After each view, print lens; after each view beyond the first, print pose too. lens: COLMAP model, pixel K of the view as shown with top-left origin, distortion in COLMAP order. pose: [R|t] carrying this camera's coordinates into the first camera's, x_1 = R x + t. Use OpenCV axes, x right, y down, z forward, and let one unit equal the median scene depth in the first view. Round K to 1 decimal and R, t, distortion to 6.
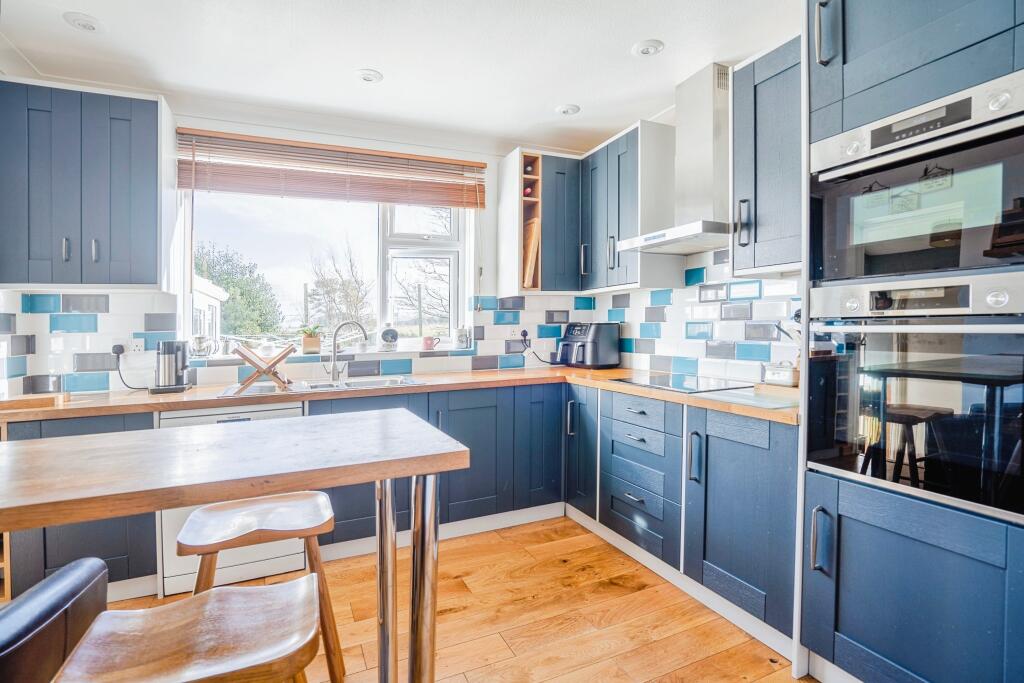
lens RADIAL K [[490.7, 0, 506.5], [0, 490.7, 336.6], [0, 0, 1]] dist [-0.014481, 0.005846]
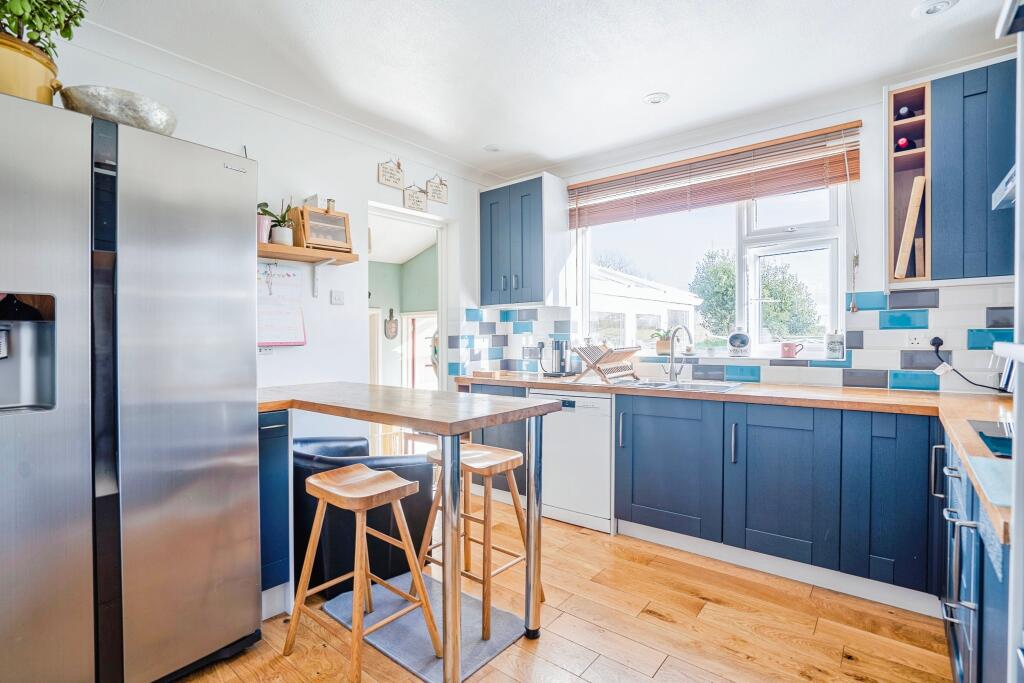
lens RADIAL K [[490.7, 0, 508.4], [0, 490.7, 335.5], [0, 0, 1]] dist [-0.014481, 0.005846]
pose [[0.474925, 0.015561, -0.879888, 0.393034], [-0.017931, 0.999807, 0.008003, -0.011253], [0.879843, 0.011977, 0.475113, 0.158780]]
